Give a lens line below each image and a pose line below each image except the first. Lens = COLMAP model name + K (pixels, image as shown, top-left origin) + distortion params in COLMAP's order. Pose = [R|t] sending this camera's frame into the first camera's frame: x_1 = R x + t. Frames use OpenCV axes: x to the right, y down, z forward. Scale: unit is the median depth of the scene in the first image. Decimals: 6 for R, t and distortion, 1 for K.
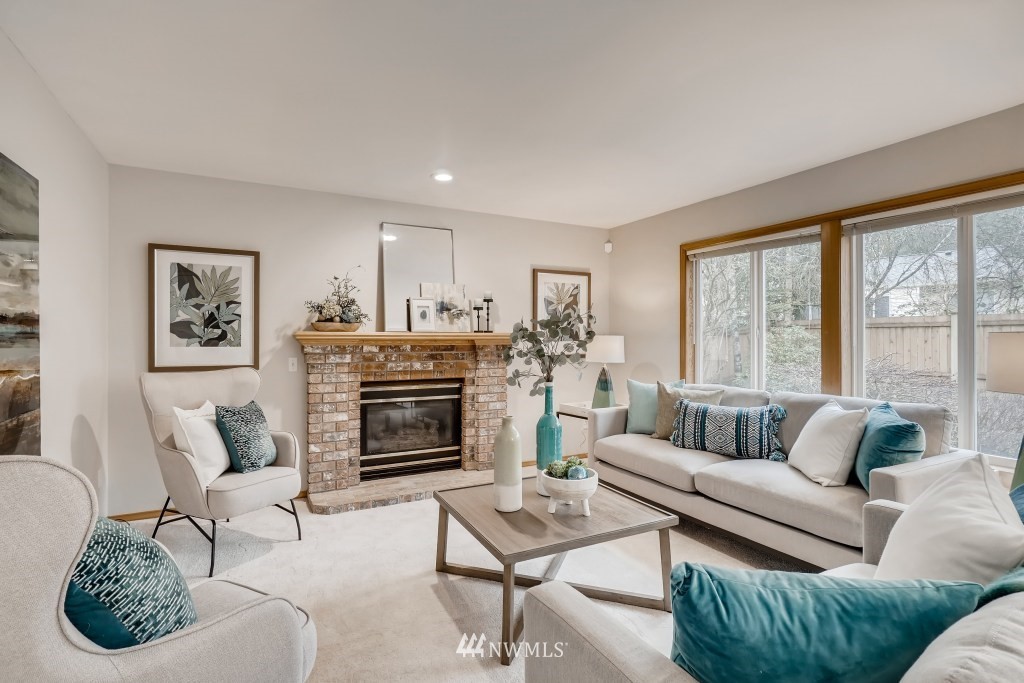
lens RADIAL K [[510.9, 0, 529.8], [0, 510.9, 335.3], [0, 0, 1]] dist [-0.006420, 0.002417]
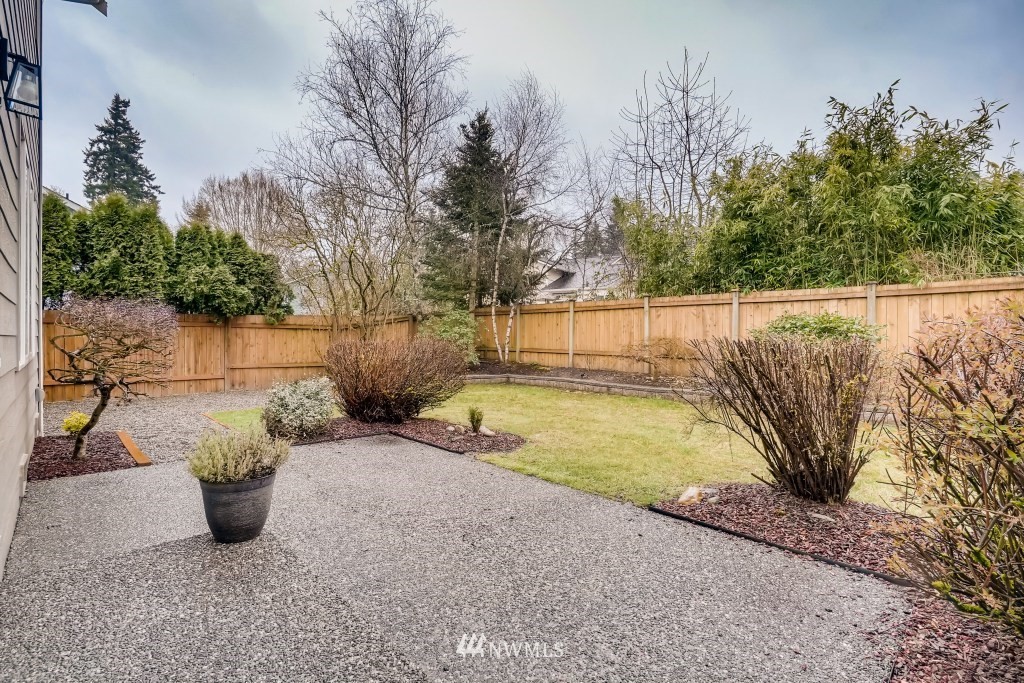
lens RADIAL K [[479.7, 0, 512.2], [0, 479.7, 347.1], [0, 0, 1]] dist [-0.007951, 0.002148]
pose [[0.964442, 0.002037, 0.264288, 1.212476], [-0.008558, 0.999687, 0.023525, 0.123759], [-0.264157, -0.024950, 0.964157, -0.231856]]
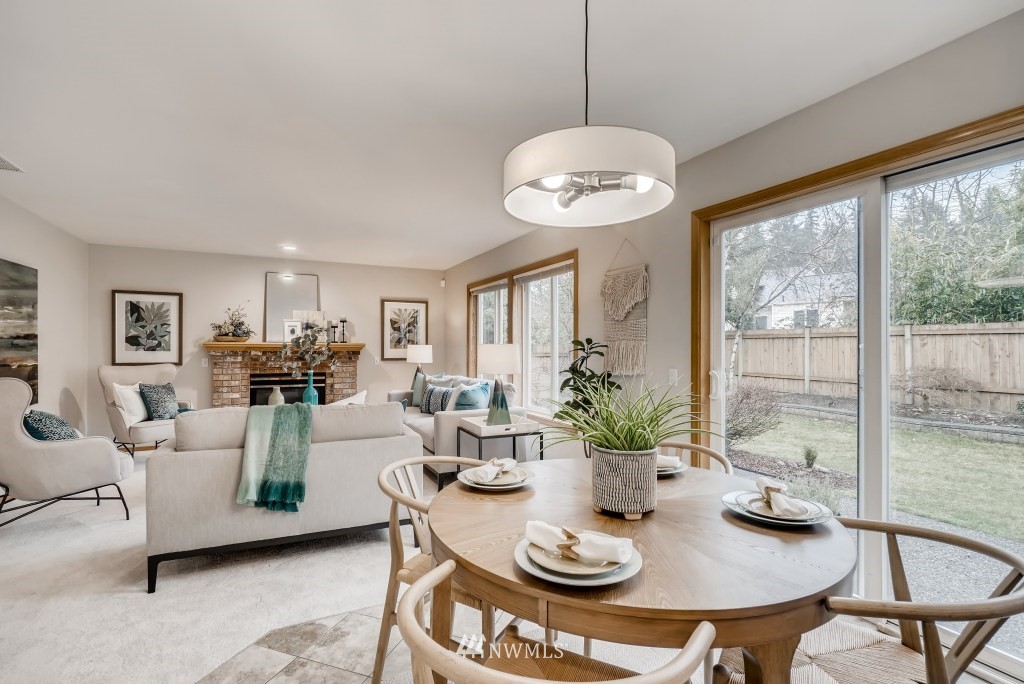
lens RADIAL K [[479.7, 0, 515.3], [0, 479.7, 343.3], [0, 0, 1]] dist [-0.007951, 0.002148]
pose [[0.999511, 0.001706, -0.031224, 0.563854], [-0.001764, 0.999997, -0.001832, -0.002464], [0.031220, 0.001886, 0.999511, -0.476961]]
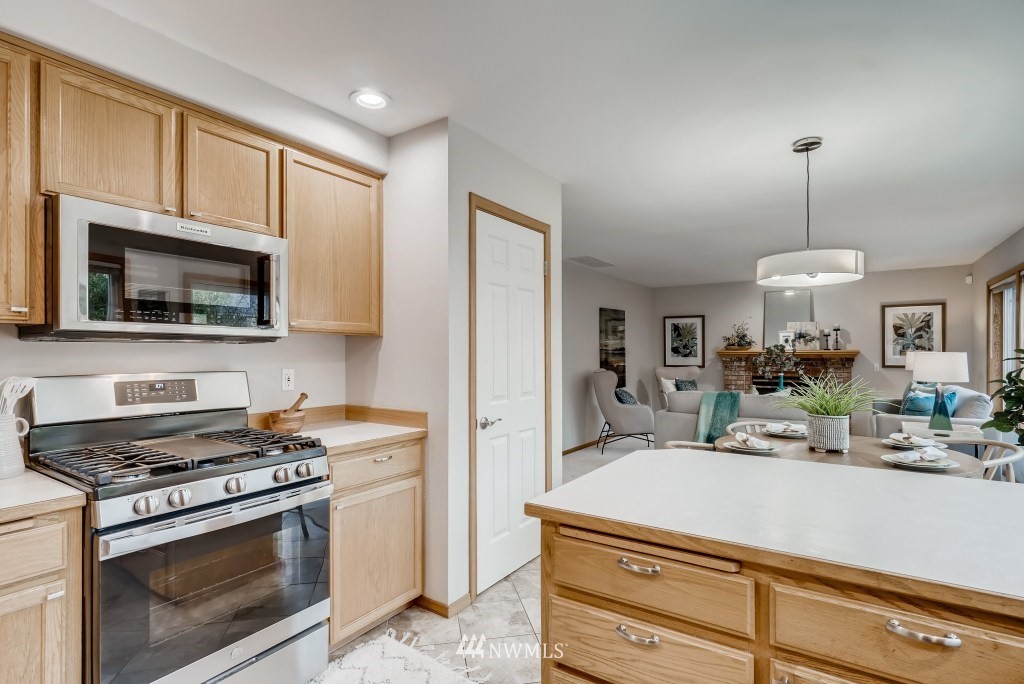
lens RADIAL K [[510.9, 0, 502.6], [0, 510.9, 354.4], [0, 0, 1]] dist [-0.006420, 0.002417]
pose [[0.461843, 0.001929, -0.886960, 1.022166], [0.009517, 0.999929, 0.007130, -0.015272], [0.886911, -0.011734, 0.461792, -0.800651]]
